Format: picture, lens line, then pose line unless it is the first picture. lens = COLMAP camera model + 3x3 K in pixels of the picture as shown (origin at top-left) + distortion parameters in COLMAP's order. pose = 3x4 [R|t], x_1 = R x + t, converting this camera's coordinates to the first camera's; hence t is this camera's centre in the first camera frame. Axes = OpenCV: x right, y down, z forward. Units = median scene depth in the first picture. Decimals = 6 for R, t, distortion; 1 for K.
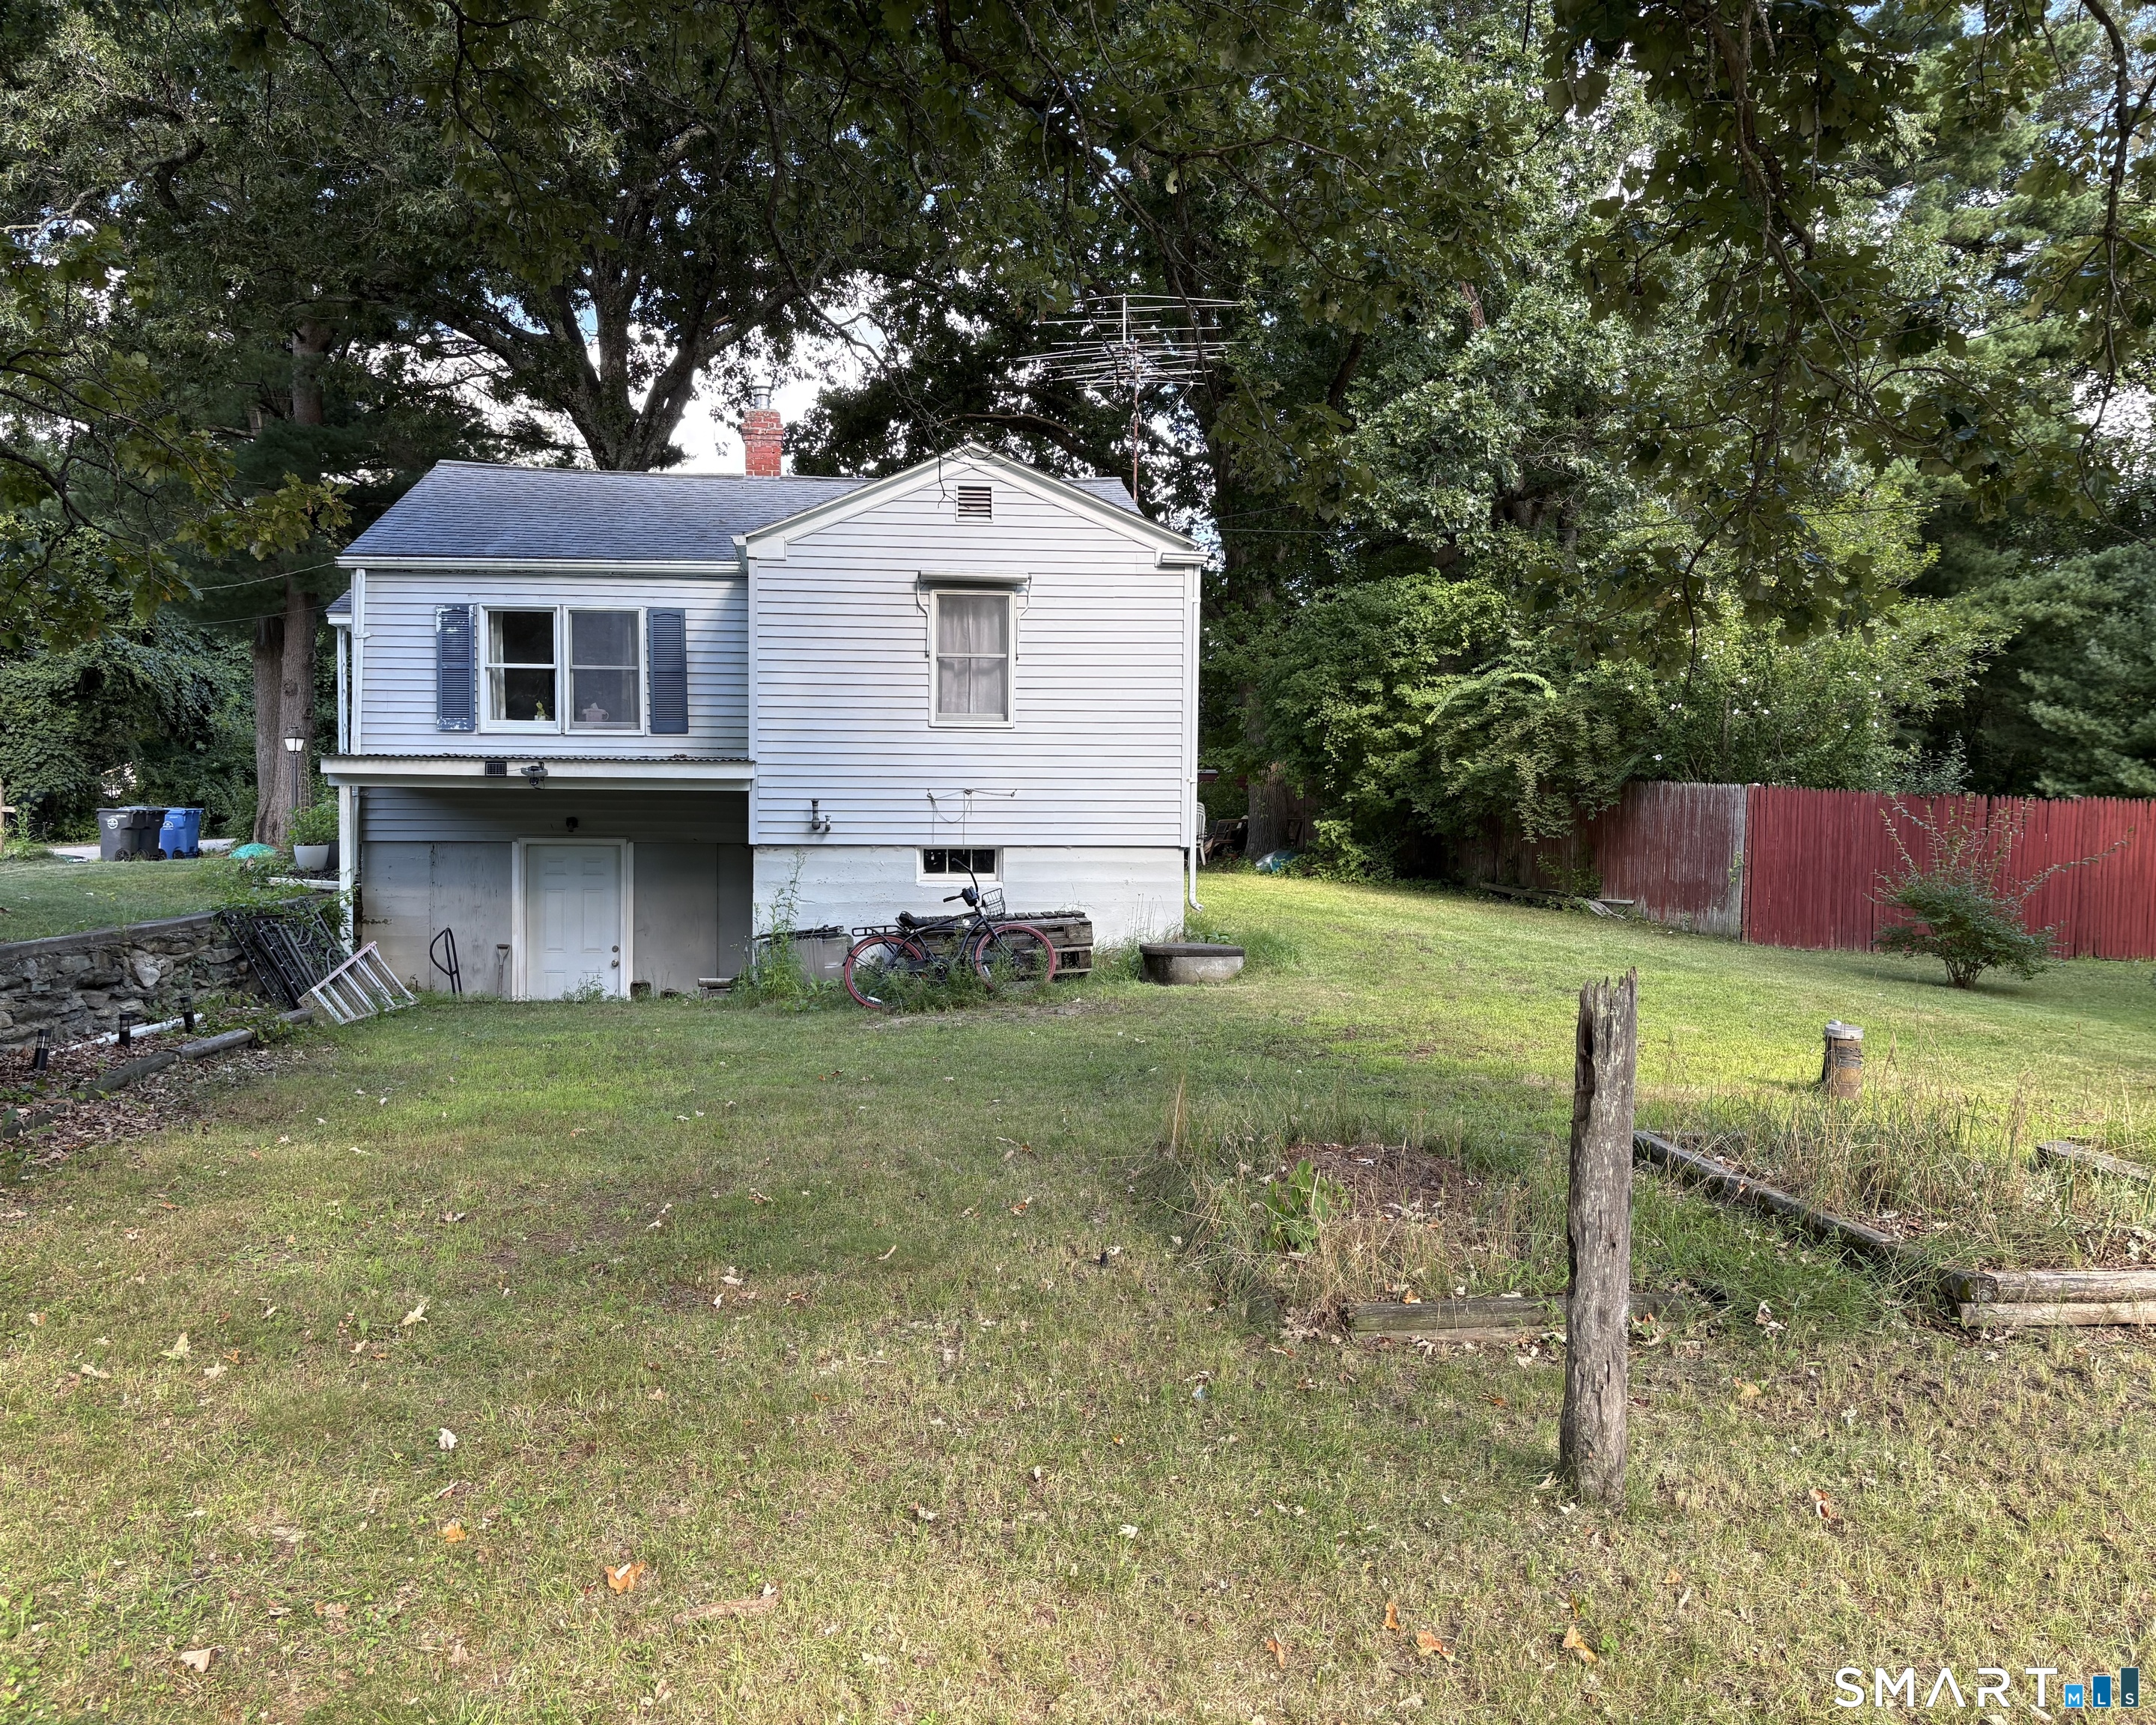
lens RADIAL K [[1759.3, 0, 1066.4], [0, 1759.3, 867.0], [0, 0, 1]] dist [0.013051, -0.004008]
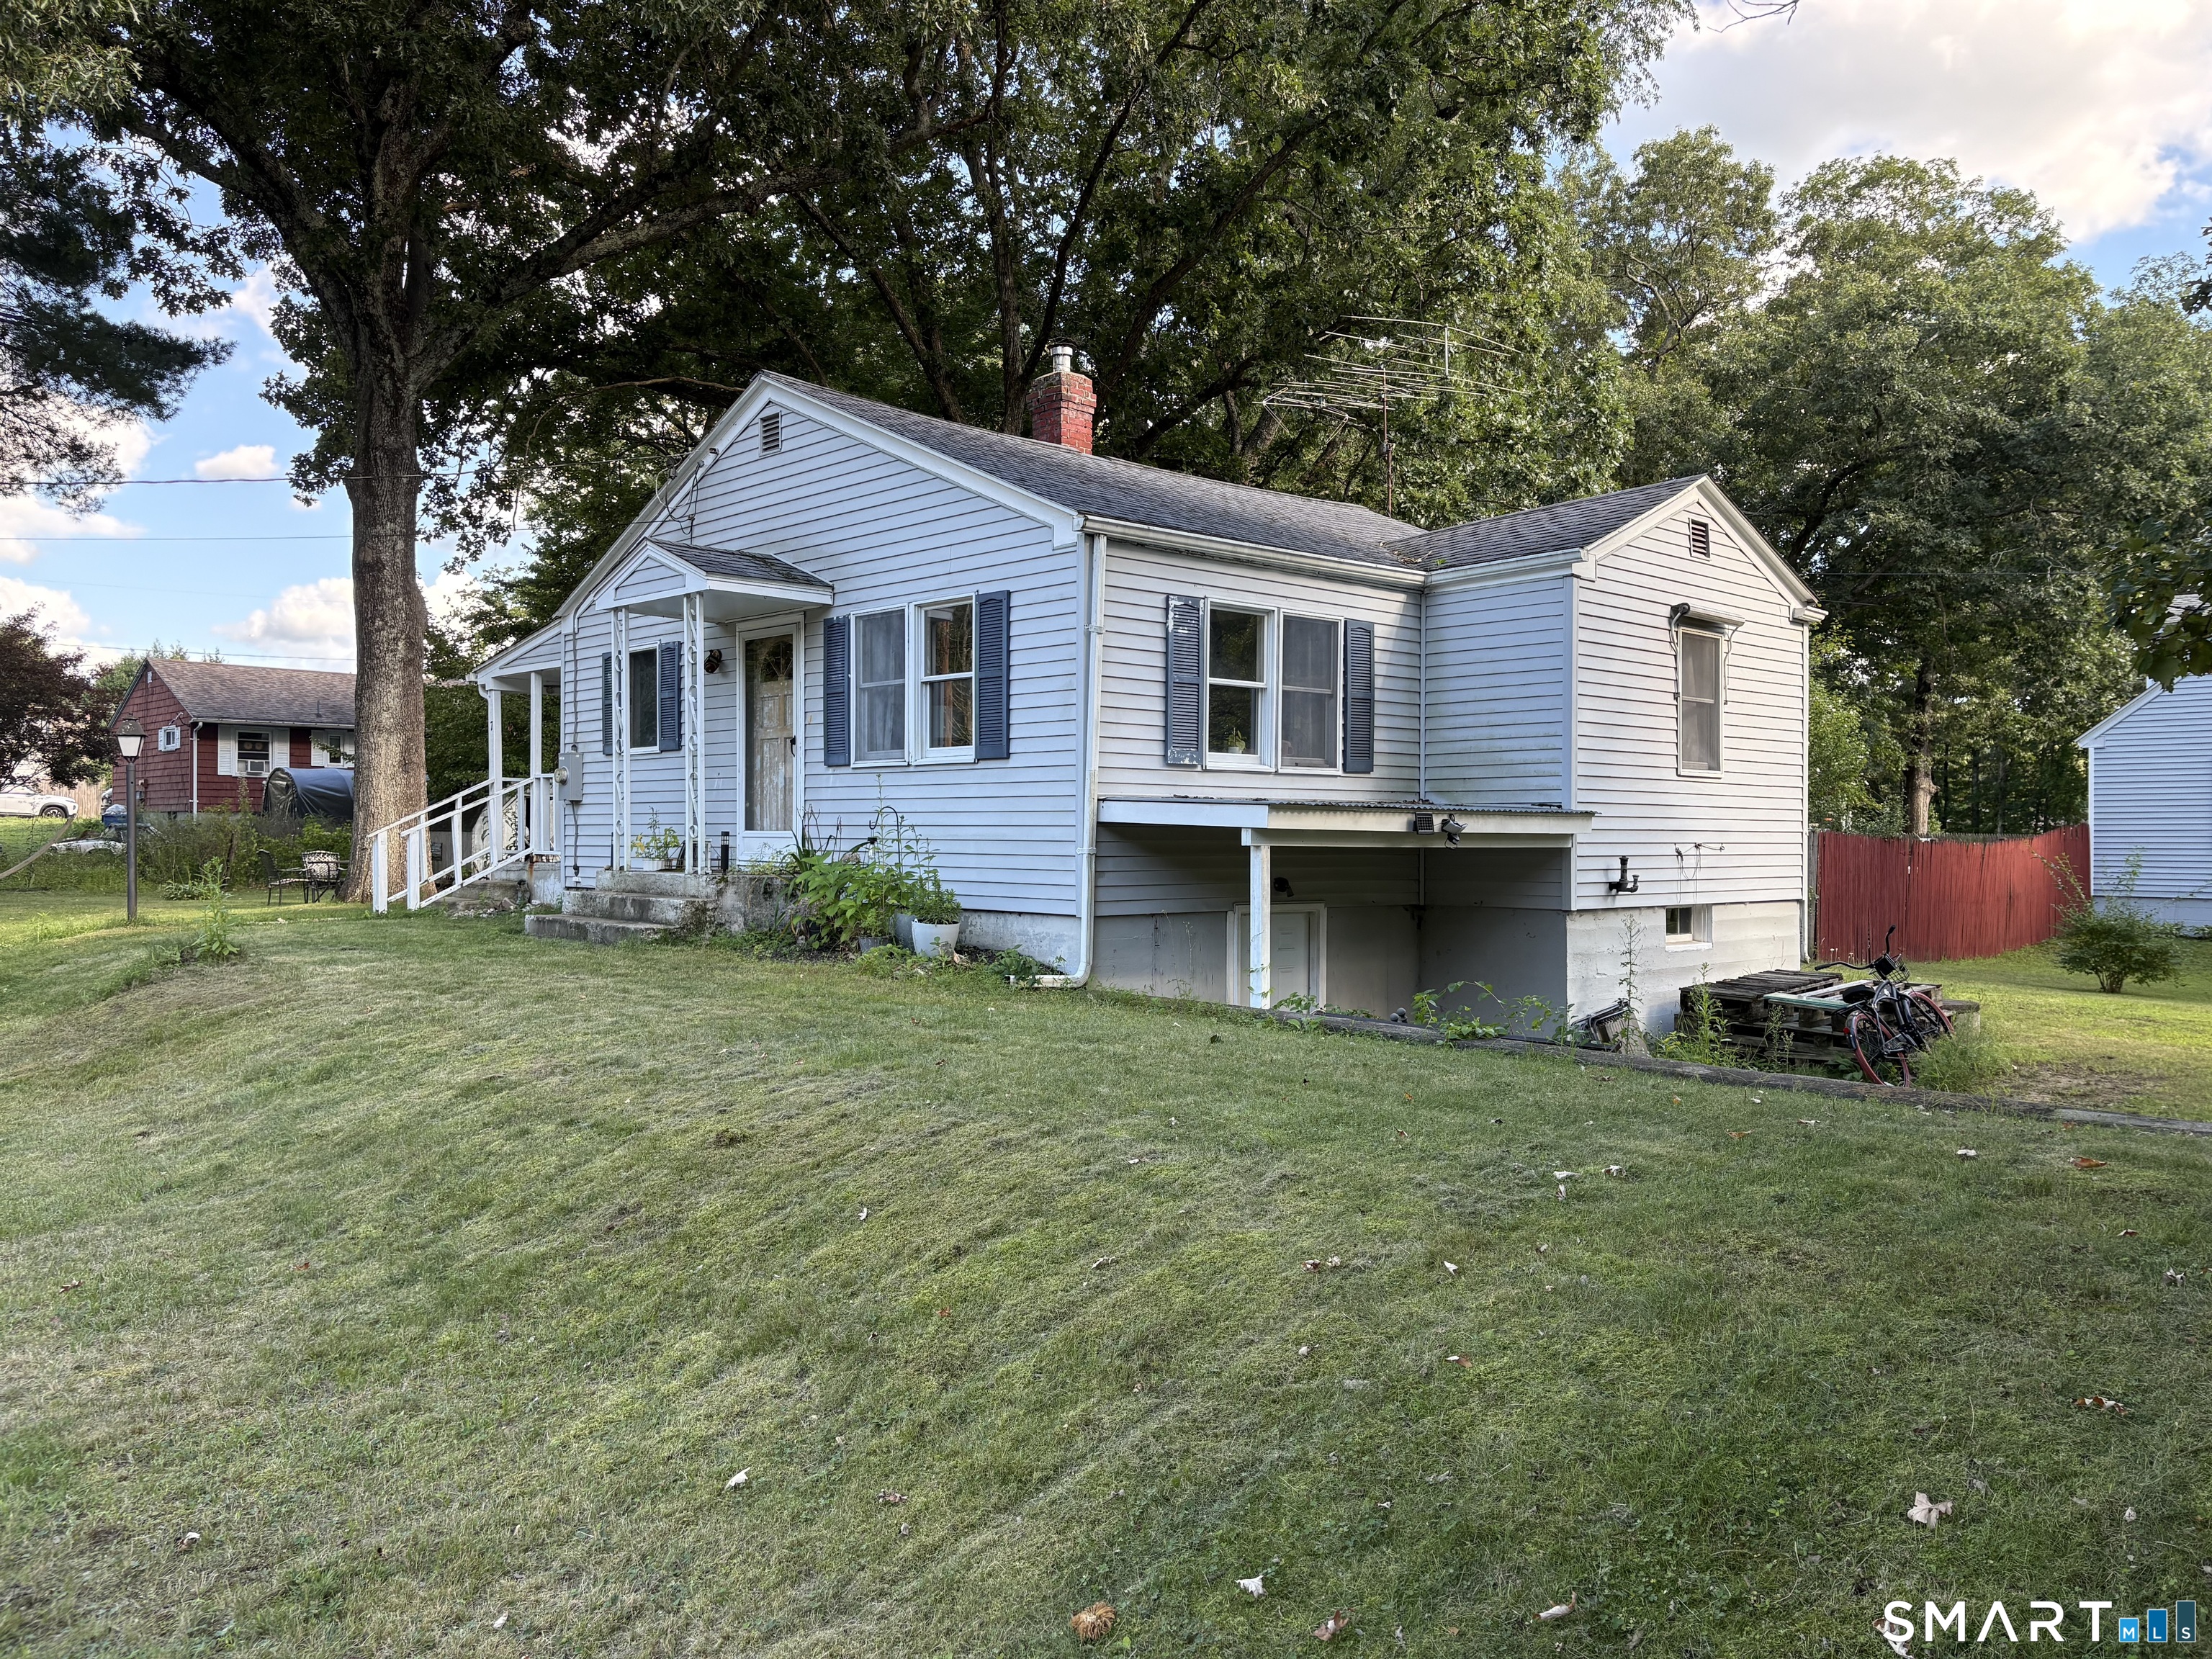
lens RADIAL K [[1664.1, 0, 1107.5], [0, 1664.1, 823.1], [0, 0, 1]] dist [0.056282, -0.053971]
pose [[0.797031, 0.002066, 0.603934, -0.829932], [0.012927, 0.999707, -0.020480, -0.040433], [-0.603799, 0.024130, 0.796771, 0.477494]]
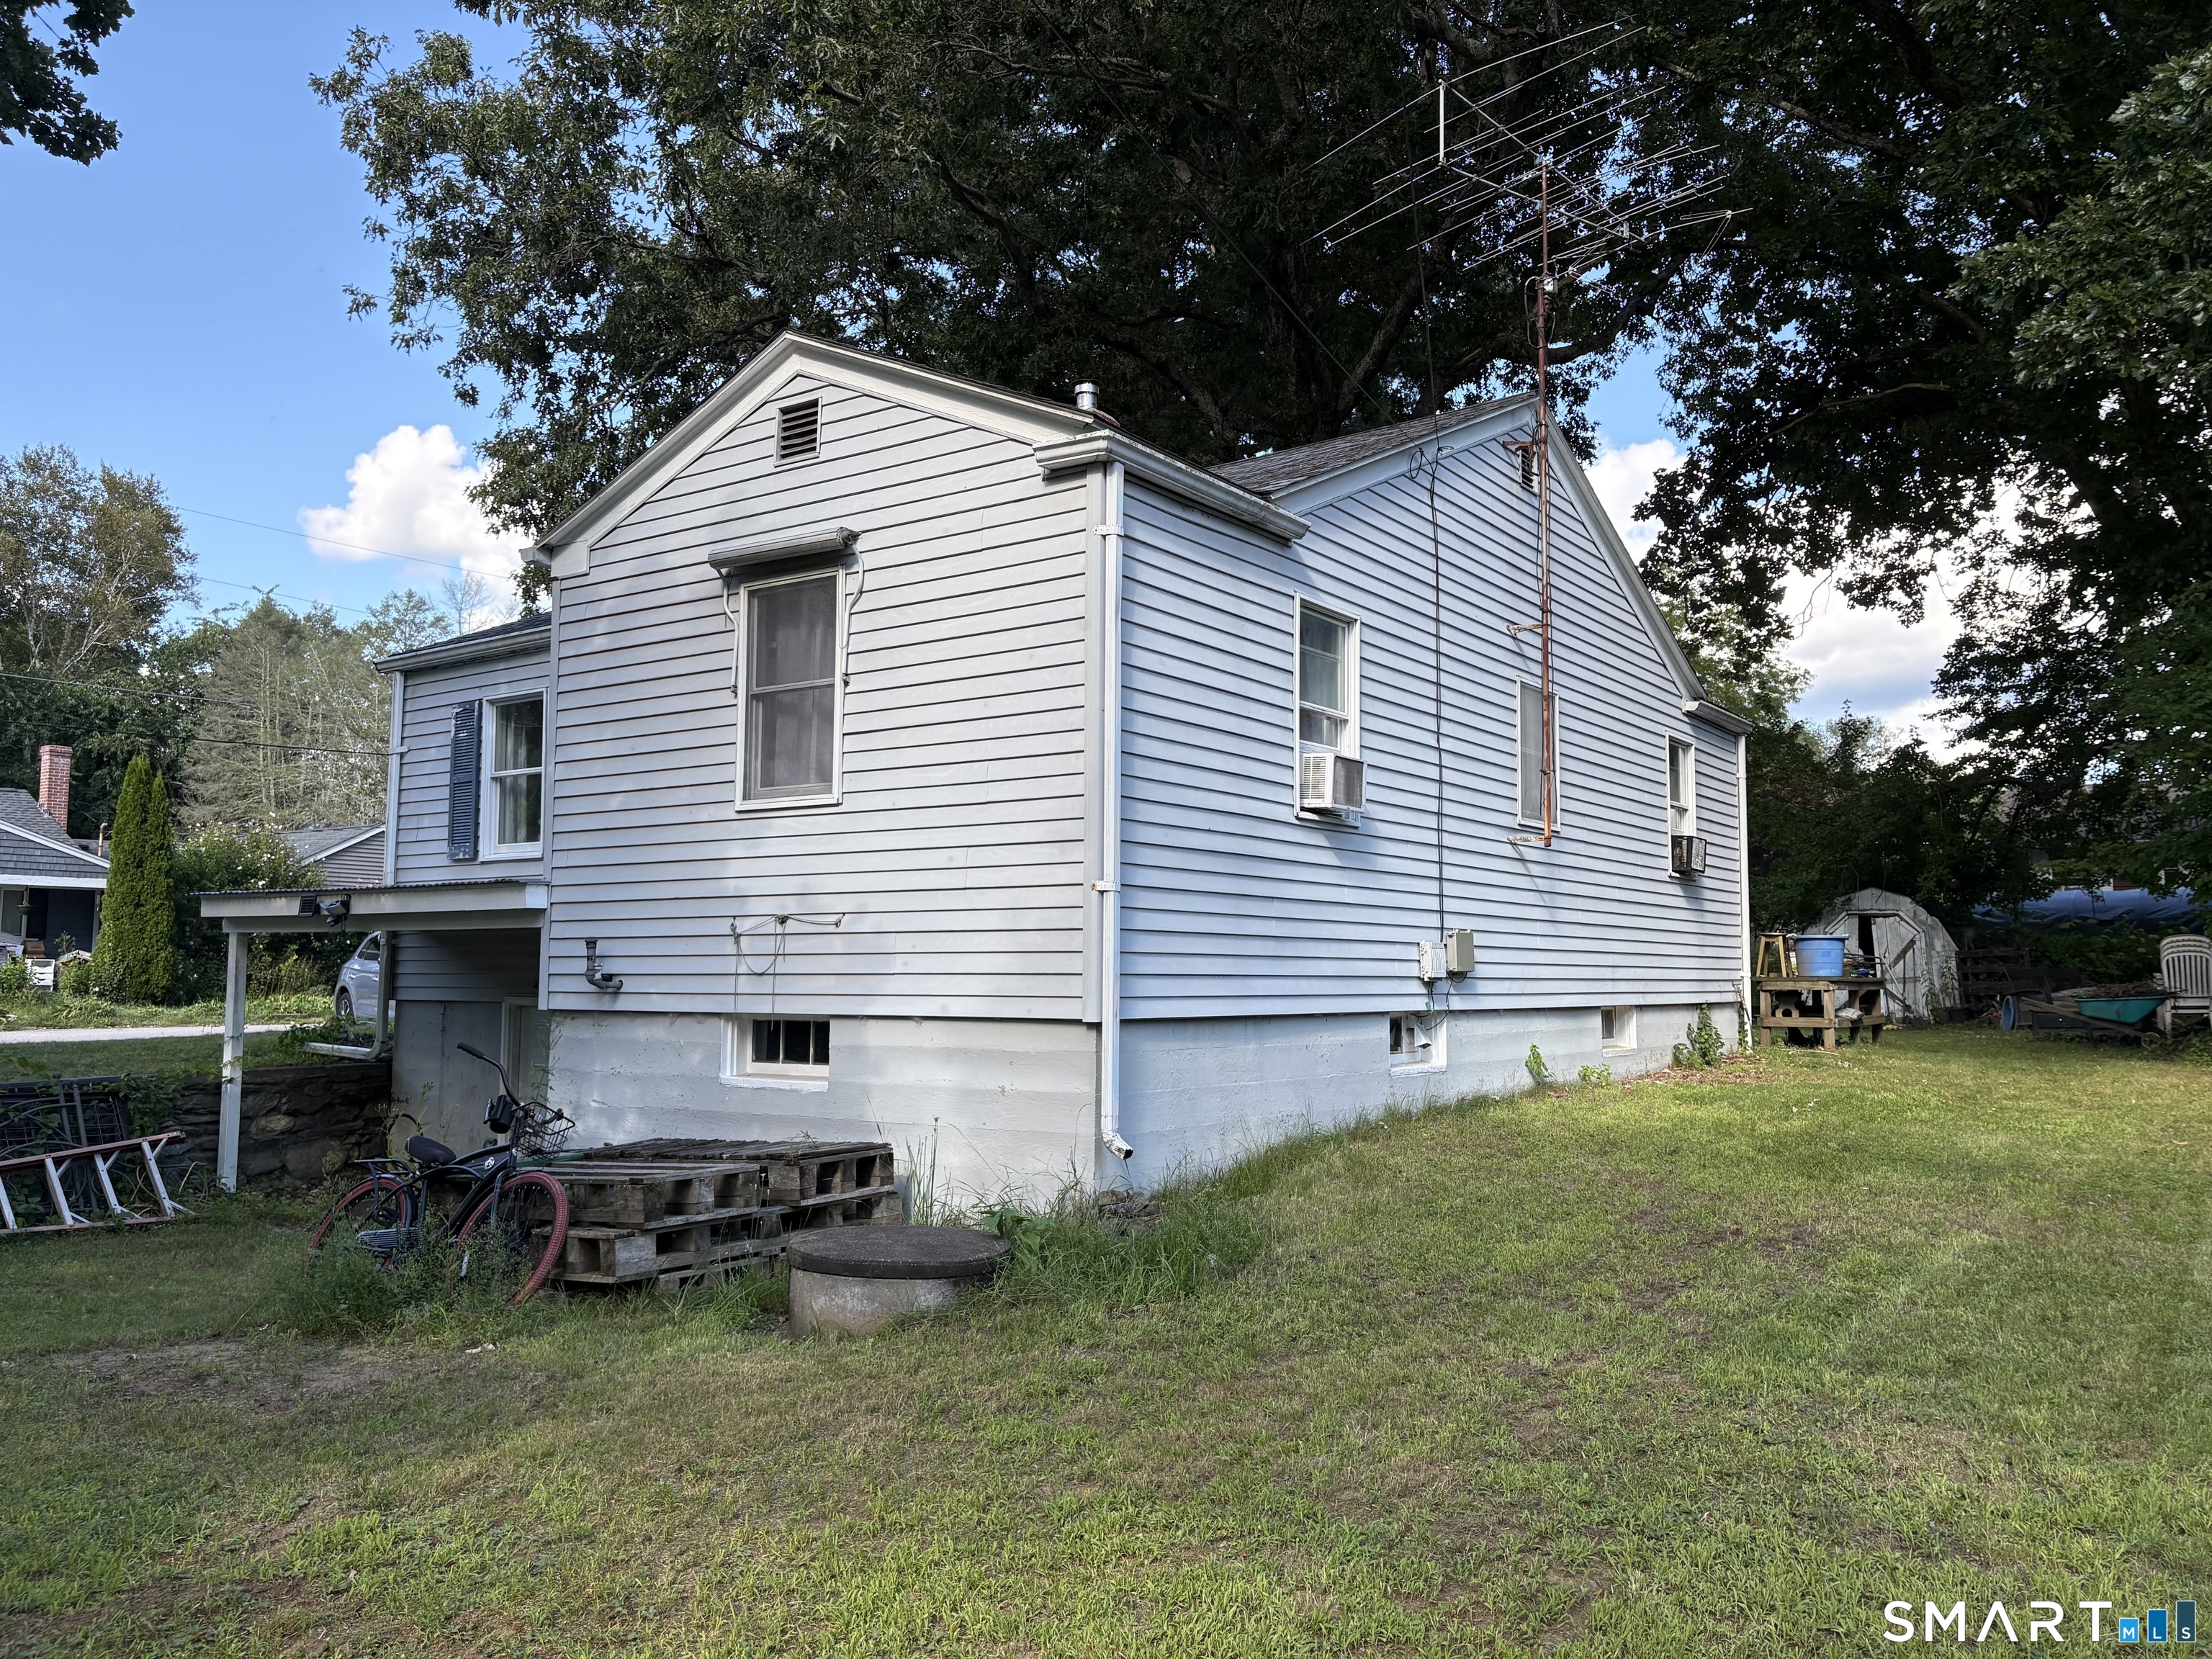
lens RADIAL K [[1664.1, 0, 1096.6], [0, 1664.1, 834.8], [0, 0, 1]] dist [0.056282, -0.053971]
pose [[0.752807, -0.058801, -0.655610, 0.376274], [-0.009081, 0.994980, -0.099666, -0.017039], [0.658179, 0.080982, 0.748493, 0.650047]]
